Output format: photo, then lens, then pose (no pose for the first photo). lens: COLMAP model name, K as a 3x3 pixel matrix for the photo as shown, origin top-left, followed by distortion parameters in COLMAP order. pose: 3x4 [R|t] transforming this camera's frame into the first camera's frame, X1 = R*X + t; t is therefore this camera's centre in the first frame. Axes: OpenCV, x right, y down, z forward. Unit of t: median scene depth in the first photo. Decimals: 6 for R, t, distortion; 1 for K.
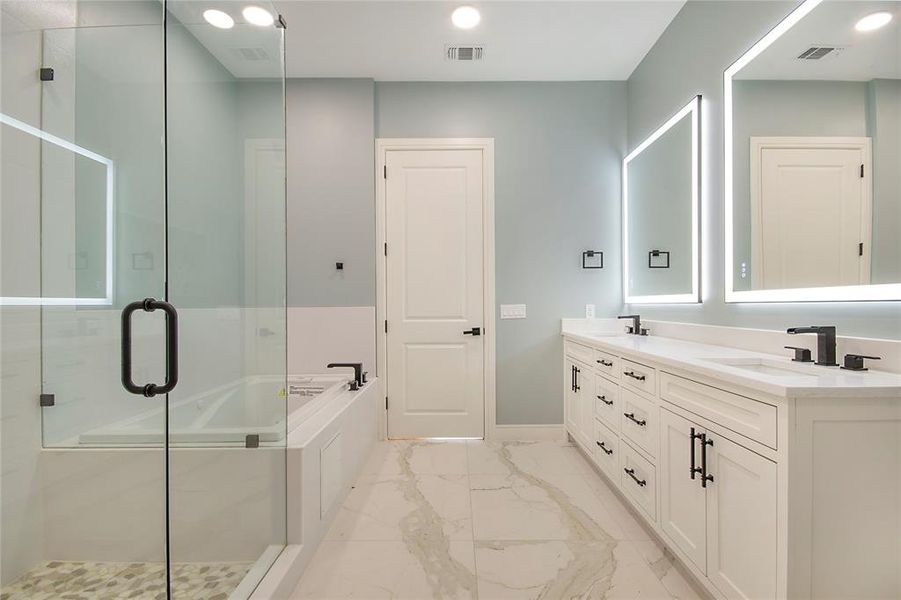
lens RADIAL K [[408.0, 0, 439.1], [0, 408.0, 306.1], [0, 0, 1]] dist [-0.001296, -0.000109]
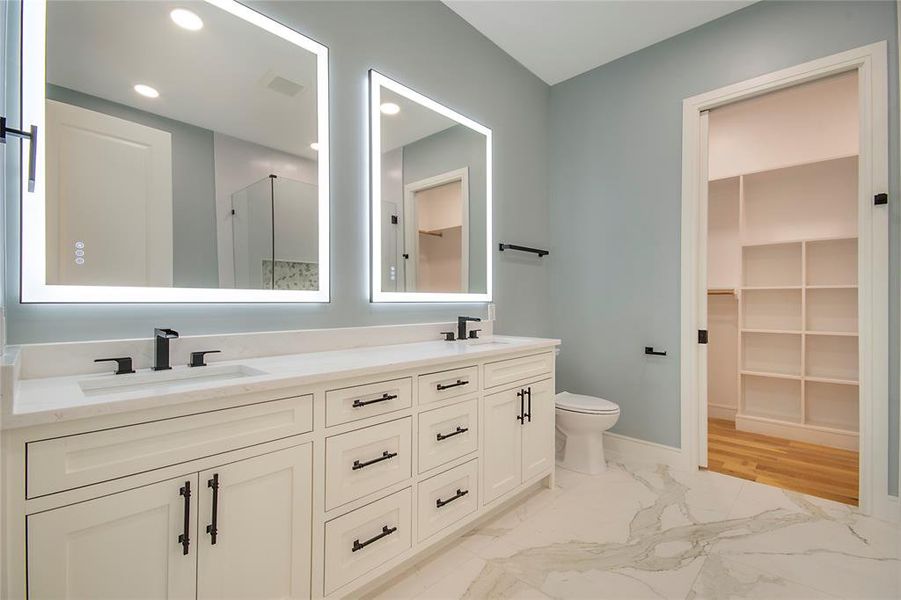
lens RADIAL K [[408.0, 0, 439.1], [0, 408.0, 306.1], [0, 0, 1]] dist [-0.001296, -0.000109]
pose [[-0.717701, 0.009810, 0.696283, -0.133804], [0.012848, 0.999917, -0.000845, 0.004871], [-0.696233, 0.008339, -0.717767, 1.790166]]
